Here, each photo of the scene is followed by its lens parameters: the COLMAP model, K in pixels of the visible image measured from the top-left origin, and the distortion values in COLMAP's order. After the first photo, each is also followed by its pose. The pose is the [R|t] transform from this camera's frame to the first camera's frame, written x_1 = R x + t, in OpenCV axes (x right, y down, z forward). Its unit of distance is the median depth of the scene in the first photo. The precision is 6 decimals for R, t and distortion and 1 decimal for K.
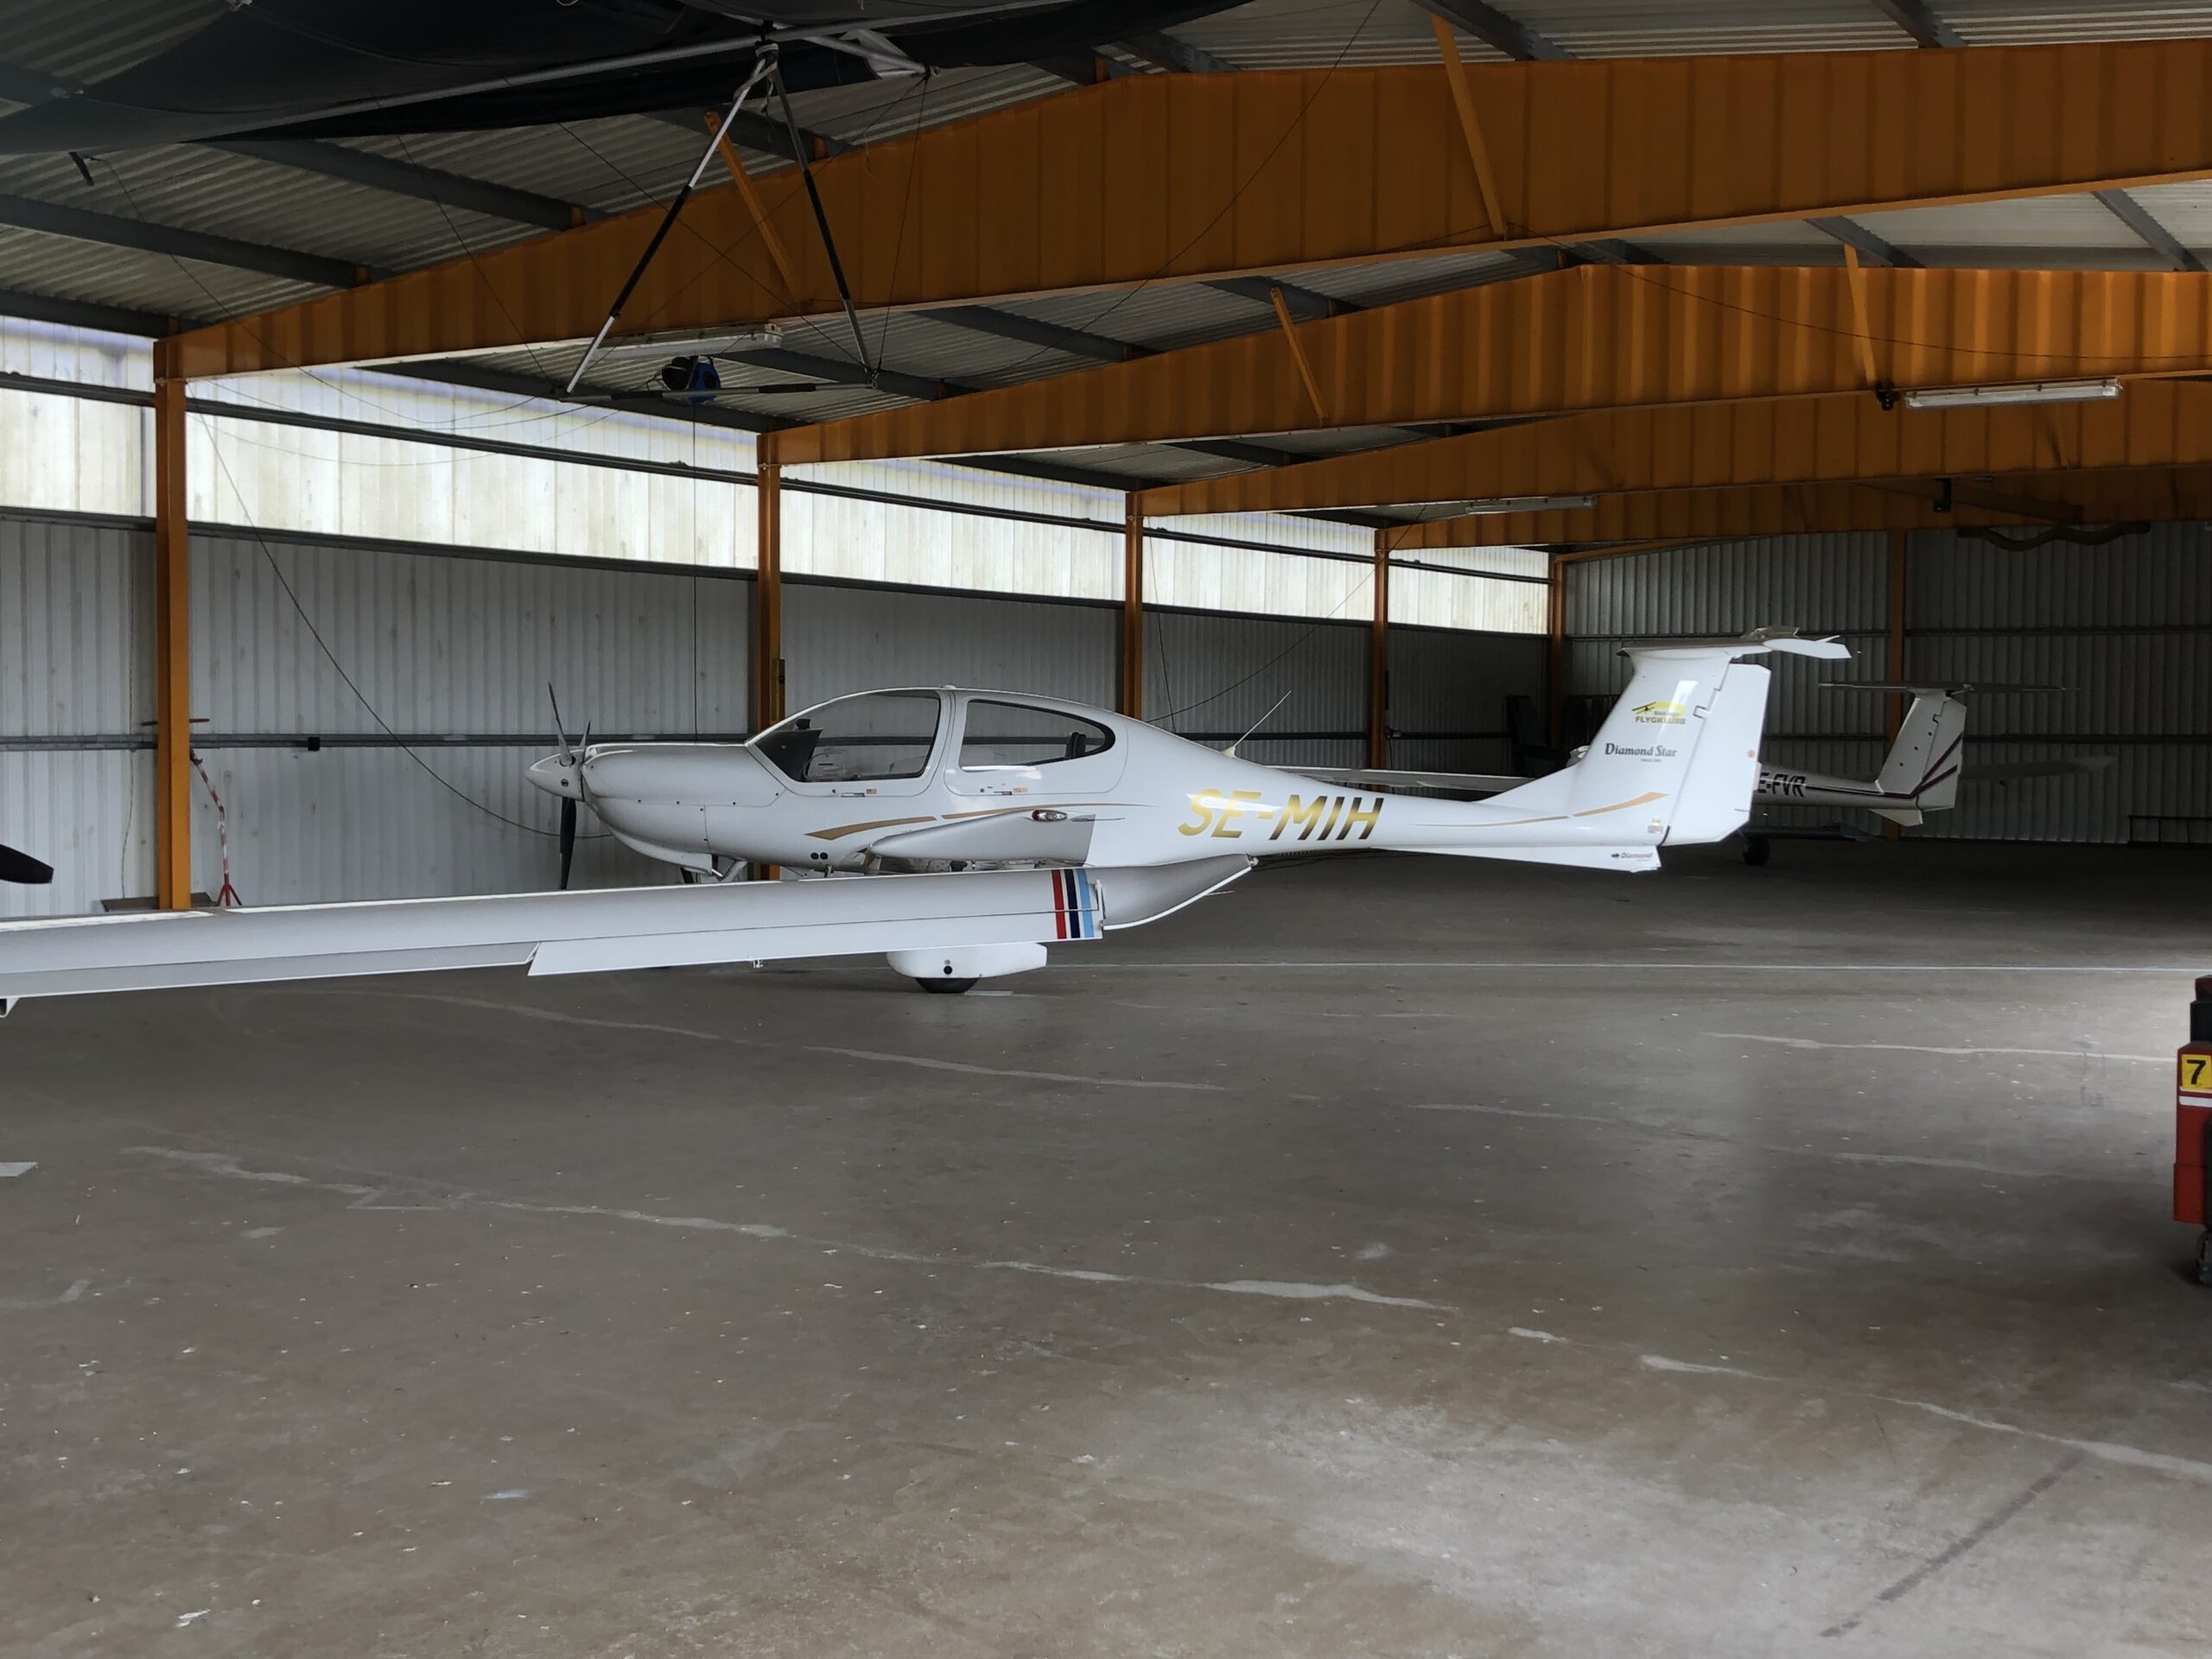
lens RADIAL K [[2573.6, 0, 1097.9], [0, 2573.6, 823.0], [0, 0, 1]] dist [0.113284, -0.300919]
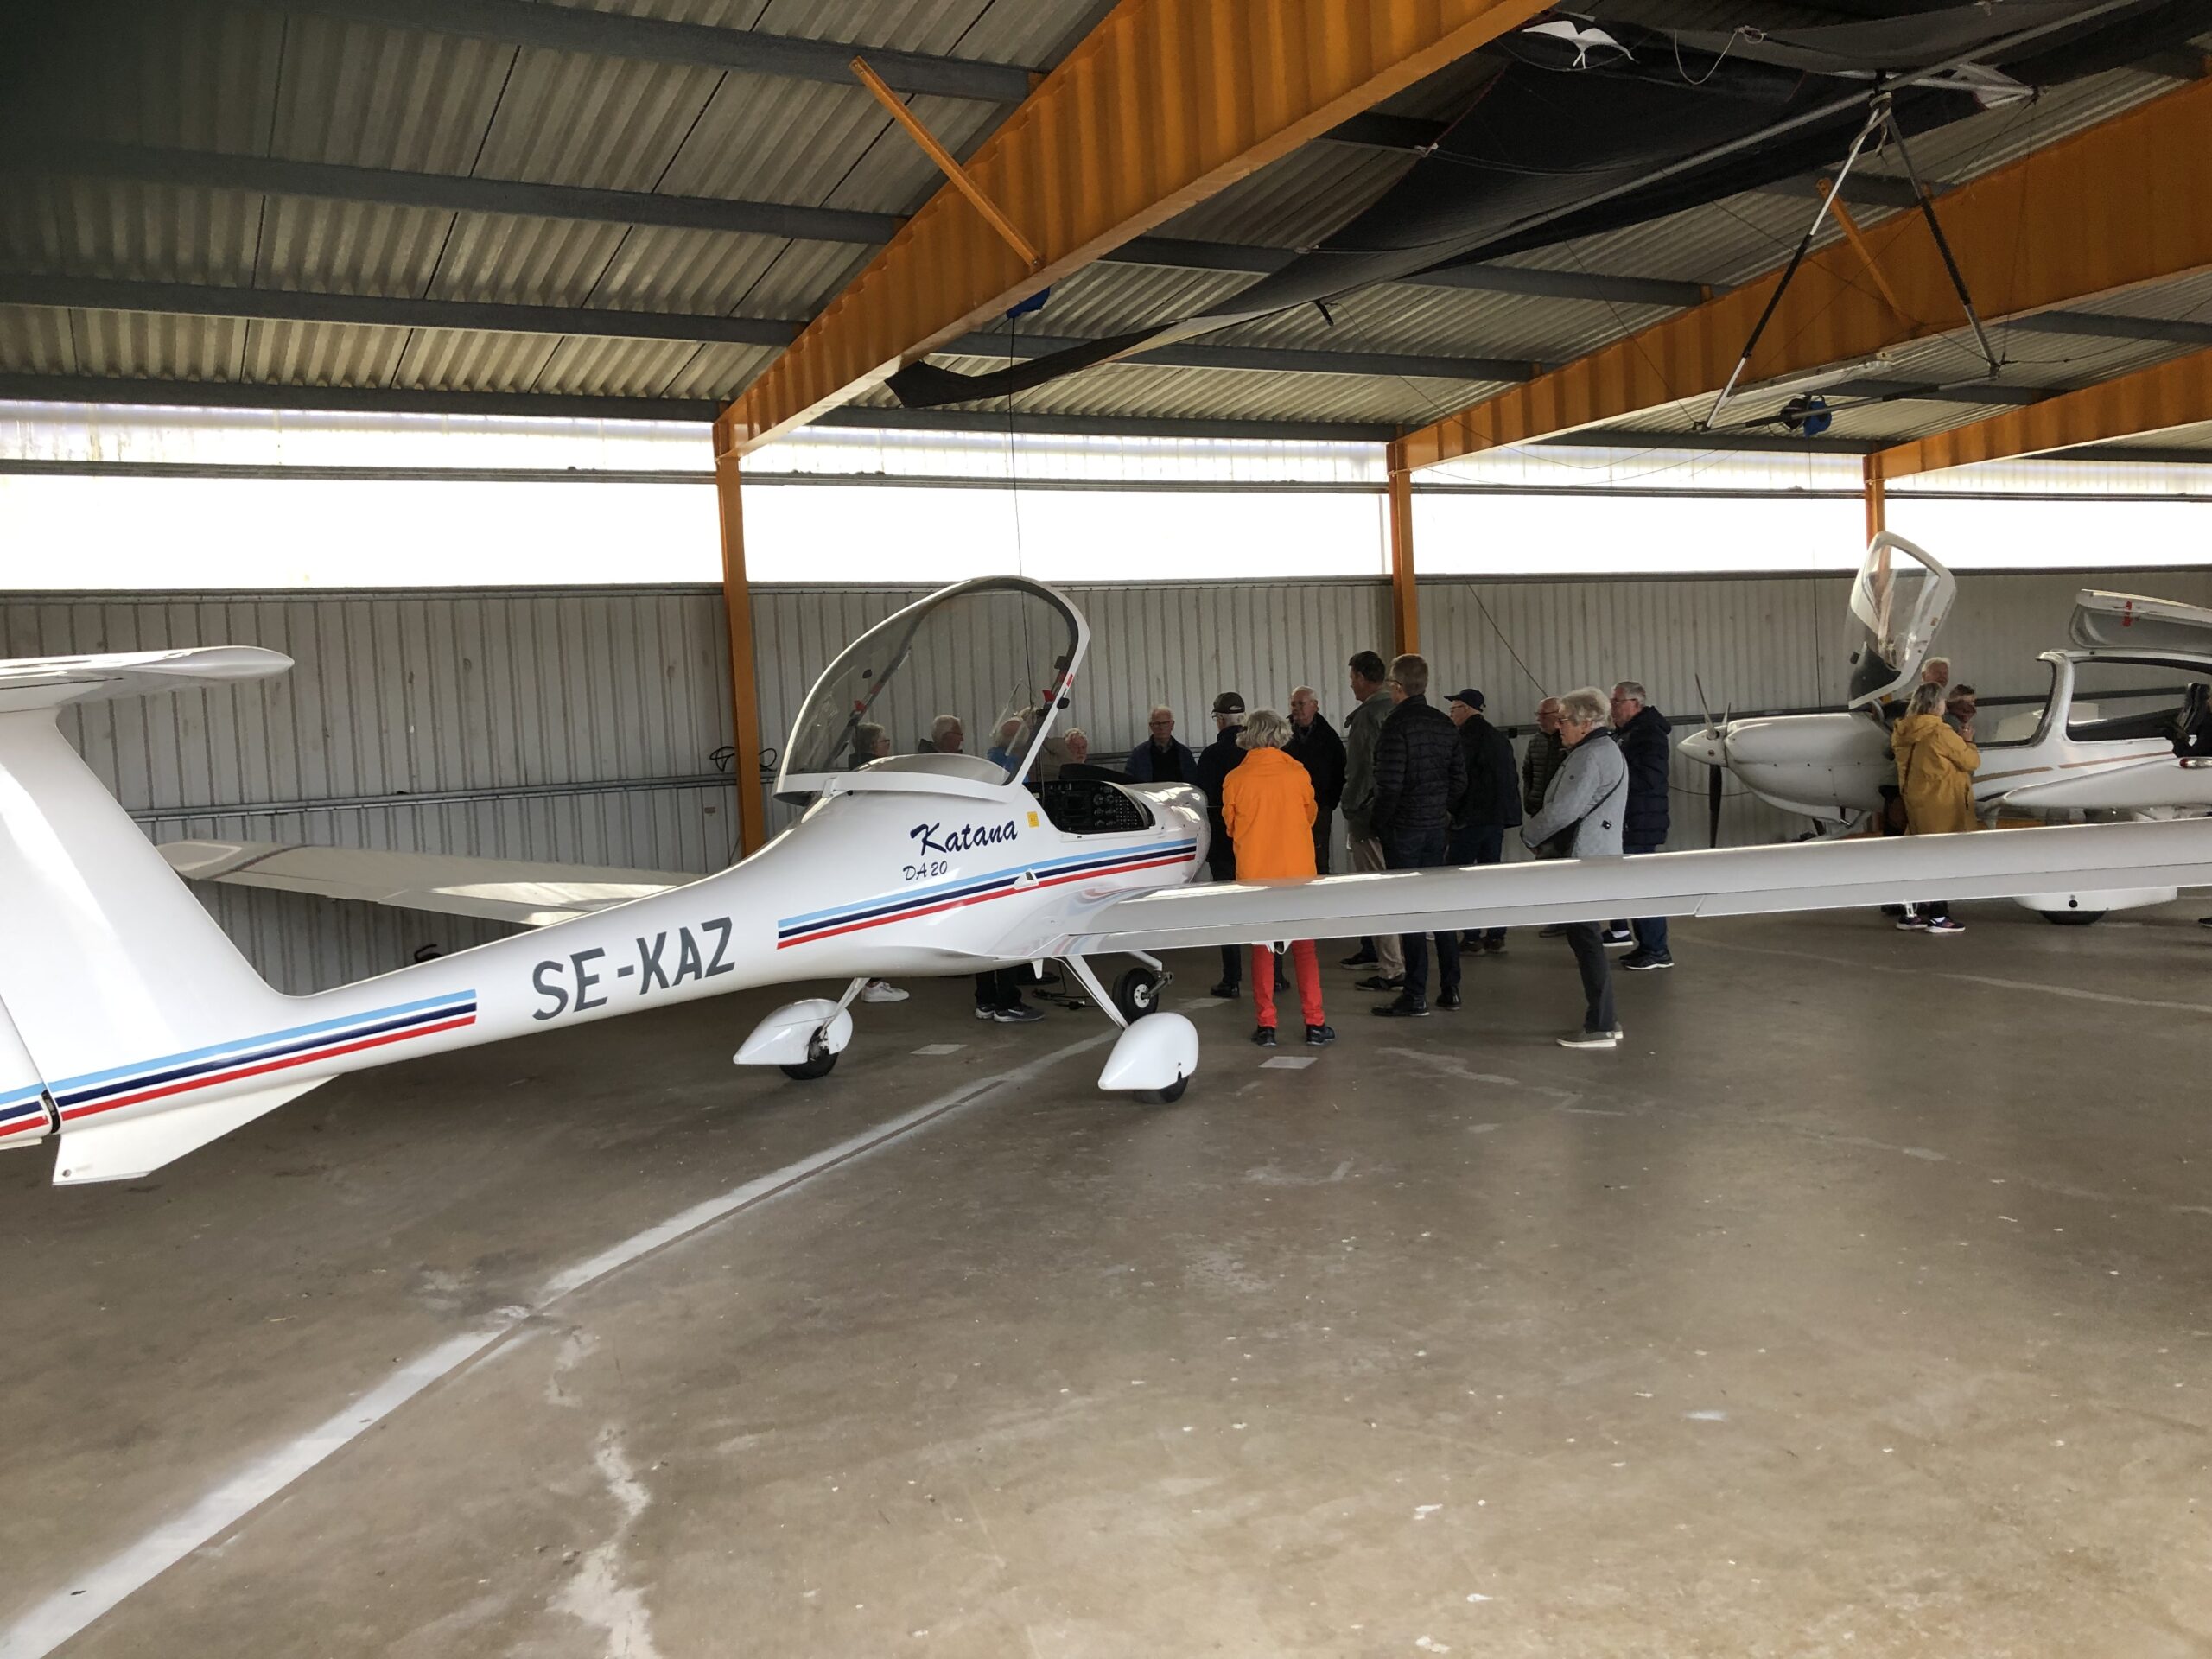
lens RADIAL K [[1821.1, 0, 1055.0], [0, 1821.1, 819.3], [0, 0, 1]] dist [0.001336, -0.003679]
pose [[0.855483, -0.030584, -0.516927, -0.051634], [0.040102, 0.999169, 0.007252, -0.005745], [0.516276, -0.026934, 0.855999, 0.186581]]
